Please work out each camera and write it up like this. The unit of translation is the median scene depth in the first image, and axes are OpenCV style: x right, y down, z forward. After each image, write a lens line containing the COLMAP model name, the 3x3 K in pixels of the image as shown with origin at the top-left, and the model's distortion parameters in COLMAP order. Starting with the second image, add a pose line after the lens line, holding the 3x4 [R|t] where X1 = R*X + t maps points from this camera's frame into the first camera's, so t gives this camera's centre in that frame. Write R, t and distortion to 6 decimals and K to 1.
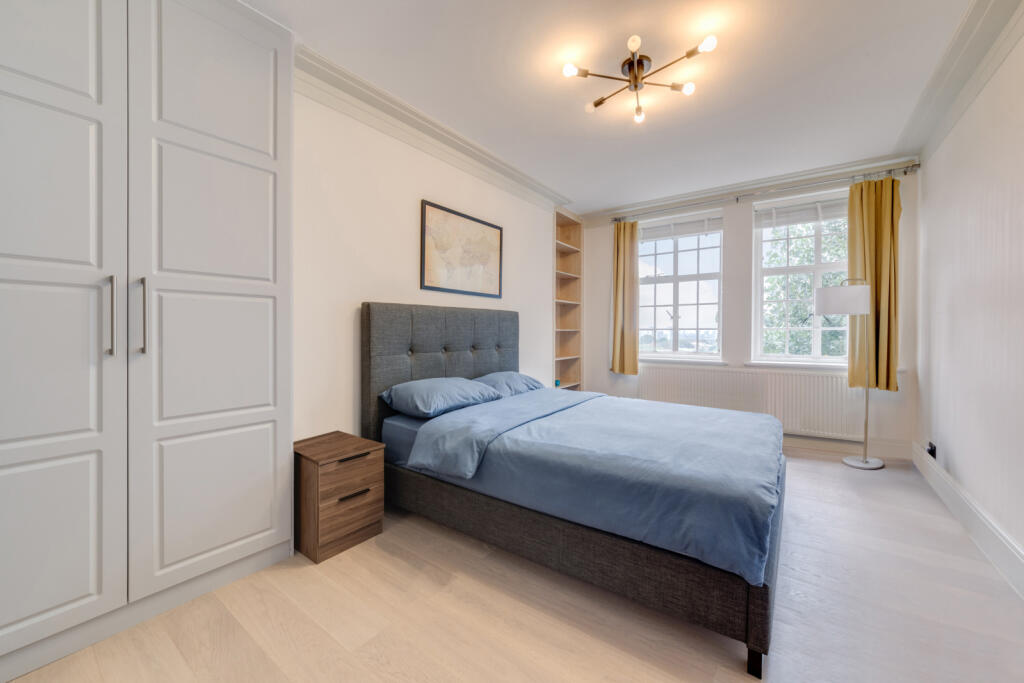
lens RADIAL K [[394.4, 0, 512.0], [0, 394.4, 341.5], [0, 0, 1]] dist [-0.000722, -0.000056]
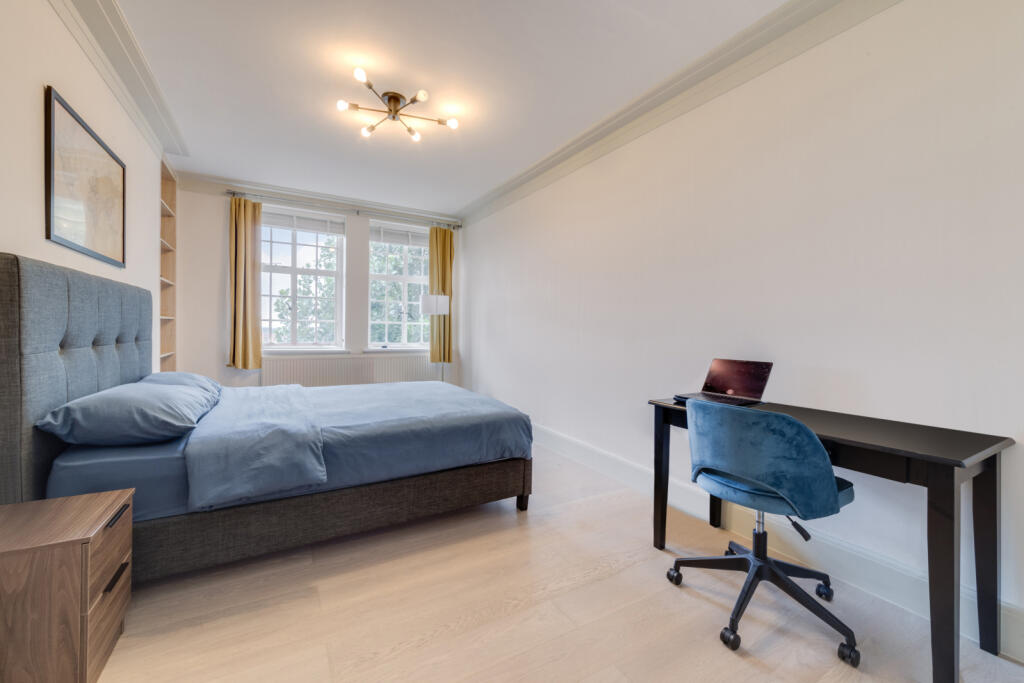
lens RADIAL K [[394.4, 0, 512.0], [0, 394.4, 341.5], [0, 0, 1]] dist [-0.000722, -0.000056]
pose [[0.415419, -0.019278, 0.909426, -0.317806], [0.005446, 0.999810, 0.018706, 0.007322], [-0.909614, -0.002818, 0.415445, 0.085736]]
